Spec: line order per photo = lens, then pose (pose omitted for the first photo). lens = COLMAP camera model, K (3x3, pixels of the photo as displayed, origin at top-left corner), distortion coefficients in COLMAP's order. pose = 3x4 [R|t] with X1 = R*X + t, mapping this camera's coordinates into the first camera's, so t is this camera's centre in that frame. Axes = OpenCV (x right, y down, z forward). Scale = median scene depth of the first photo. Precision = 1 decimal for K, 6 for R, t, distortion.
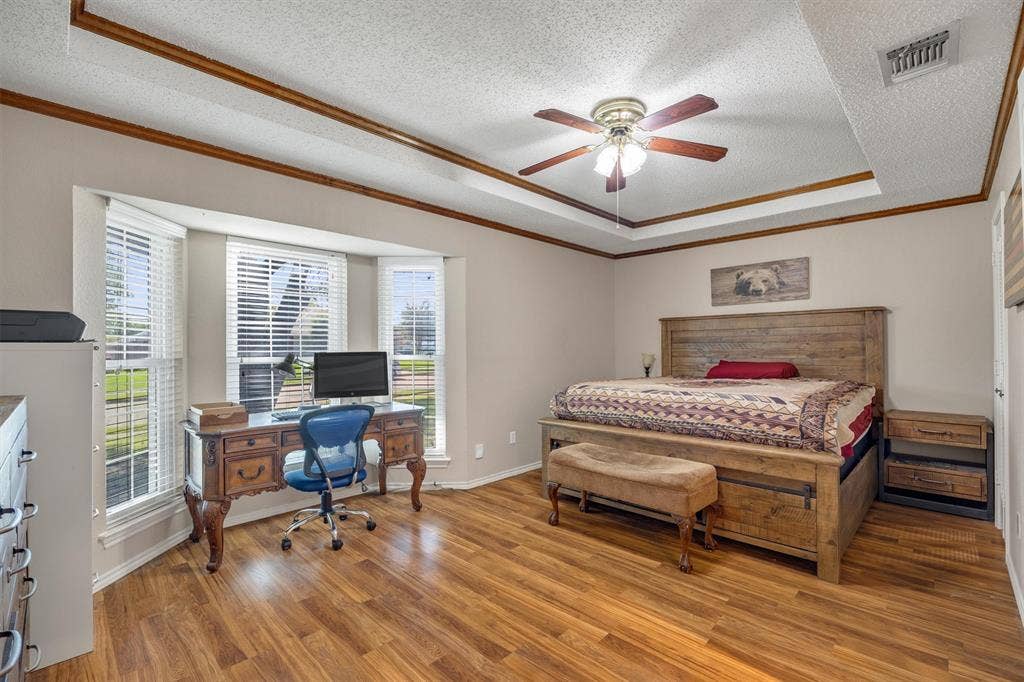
lens RADIAL K [[450.1, 0, 512.1], [0, 450.1, 344.7], [0, 0, 1]] dist [-0.002038, -0.000117]
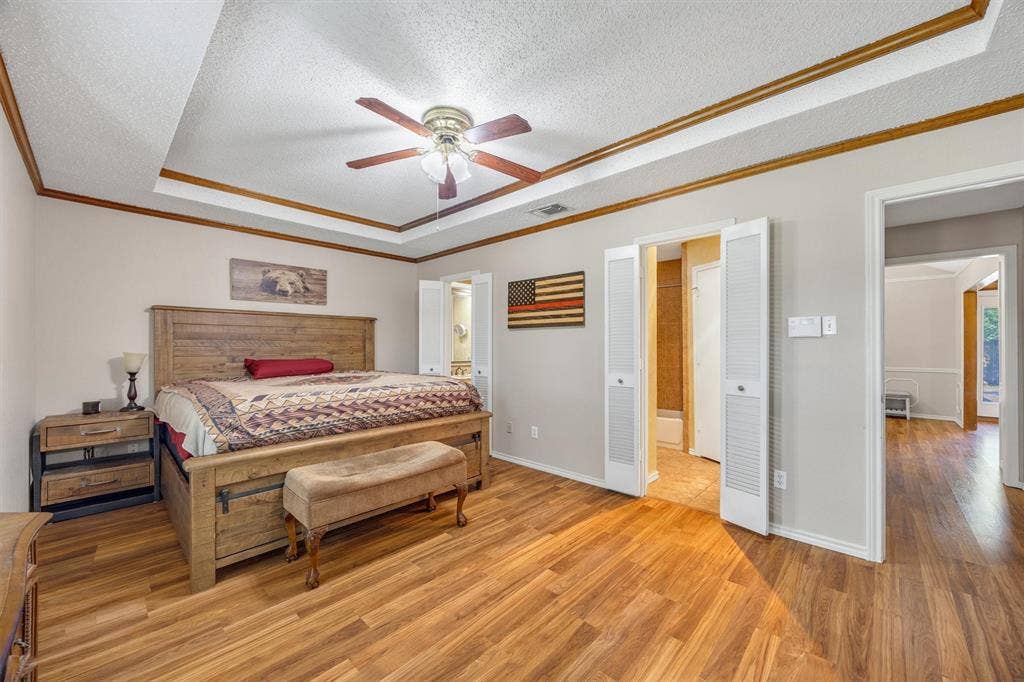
lens RADIAL K [[394.7, 0, 521.1], [0, 394.7, 344.3], [0, 0, 1]] dist [0.000115, 0.000304]
pose [[-0.027969, 0.012108, 0.999535, -0.559327], [-0.010735, 0.999865, -0.012413, 0.012960], [-0.999551, -0.011078, -0.027835, 0.688580]]
